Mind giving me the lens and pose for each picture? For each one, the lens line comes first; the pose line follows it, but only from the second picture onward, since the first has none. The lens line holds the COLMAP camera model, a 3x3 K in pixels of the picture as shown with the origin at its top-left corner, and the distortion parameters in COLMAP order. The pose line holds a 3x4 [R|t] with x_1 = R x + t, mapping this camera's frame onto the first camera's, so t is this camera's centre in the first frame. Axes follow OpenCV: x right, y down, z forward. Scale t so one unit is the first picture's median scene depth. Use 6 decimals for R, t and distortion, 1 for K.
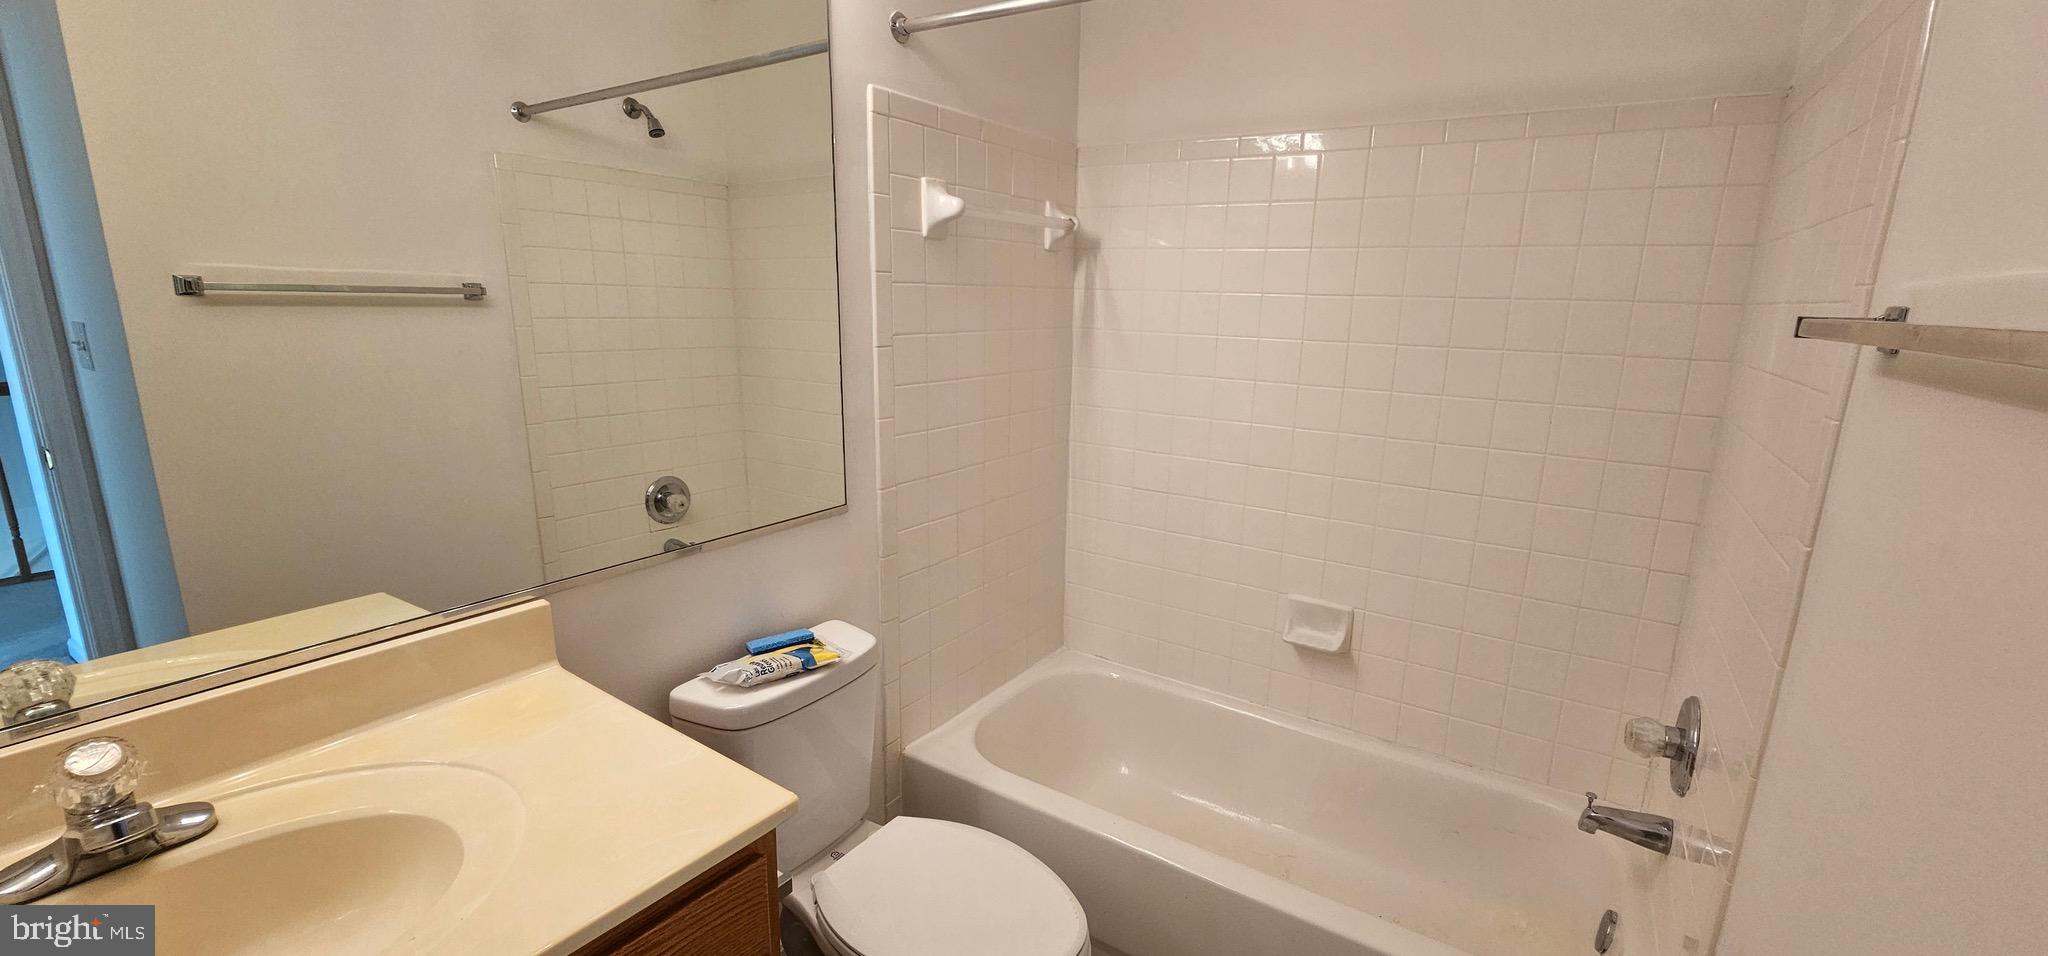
lens RADIAL K [[846.9, 0, 1029.4], [0, 846.9, 486.4], [0, 0, 1]] dist [-0.000470, -0.000410]
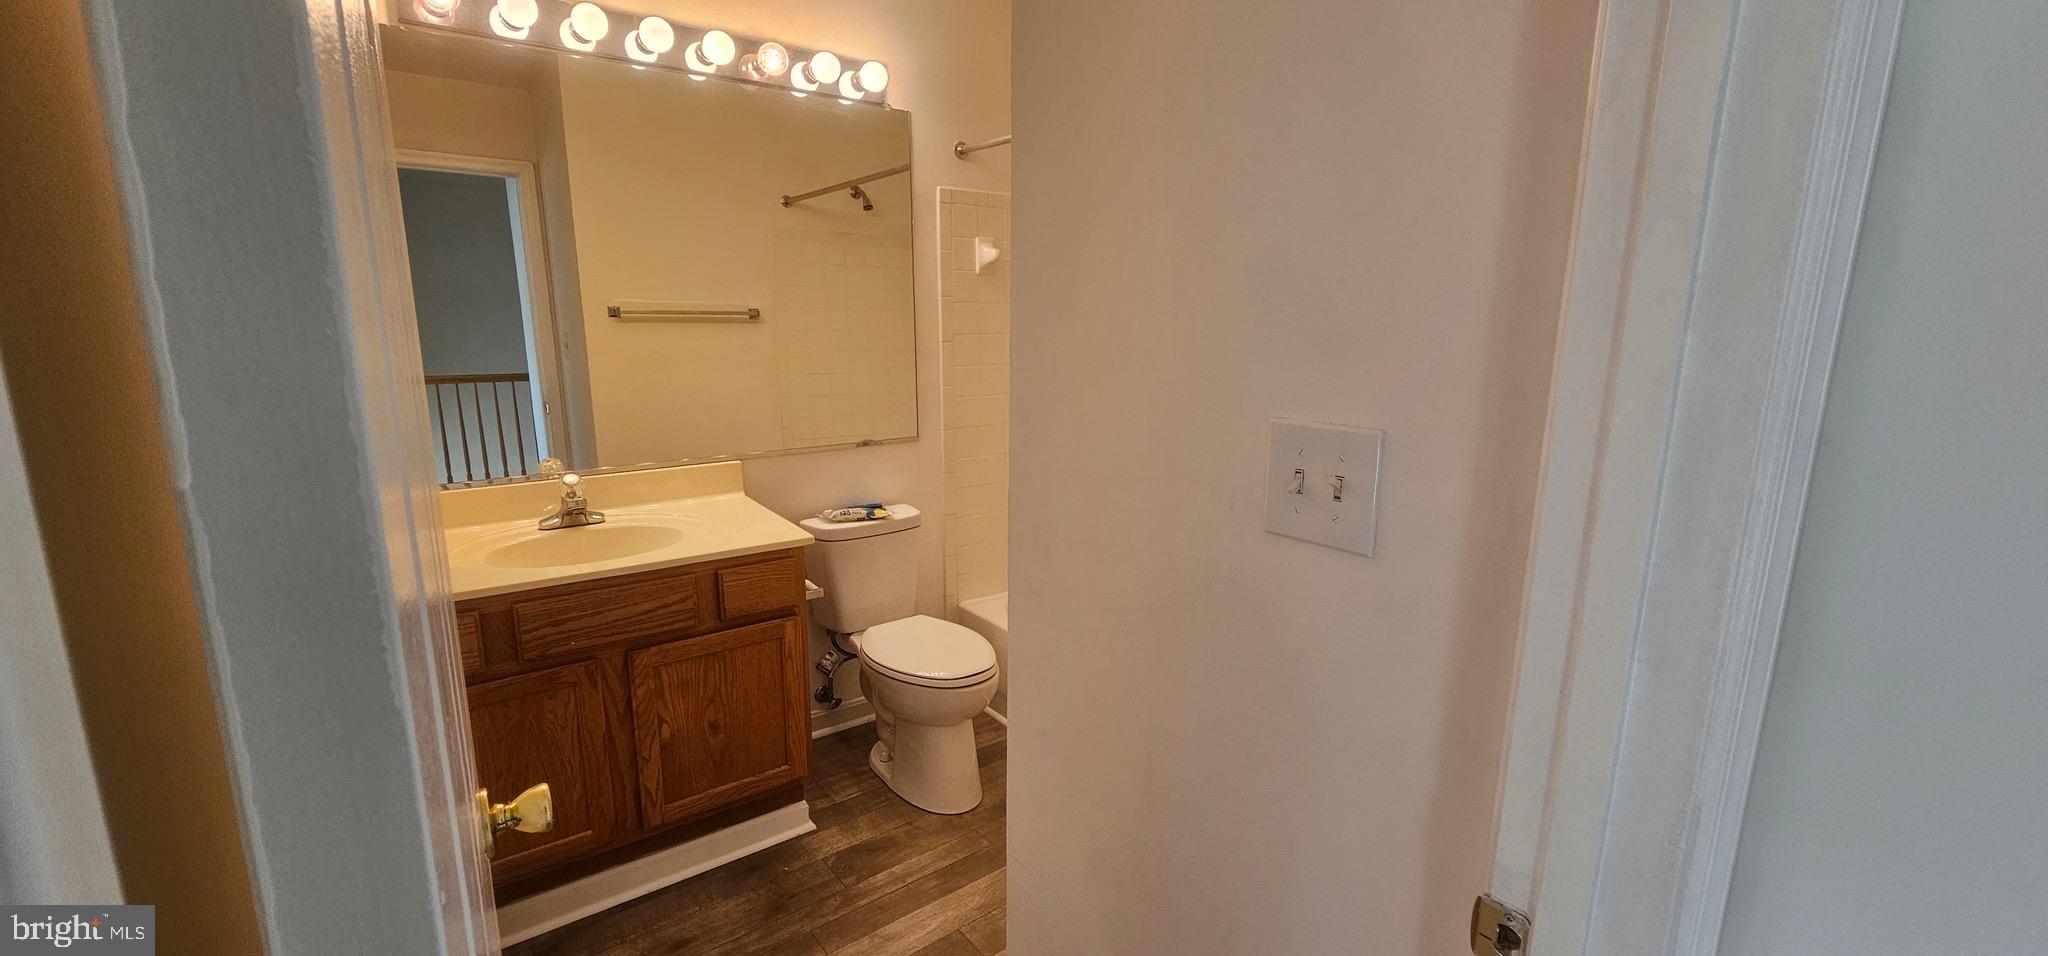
lens RADIAL K [[846.9, 0, 1029.4], [0, 846.9, 486.4], [0, 0, 1]] dist [-0.000470, -0.000410]
pose [[0.946575, 0.050889, -0.318444, 0.506437], [-0.059595, 0.998067, -0.017652, 0.131179], [0.316930, 0.035687, 0.947777, -0.481963]]
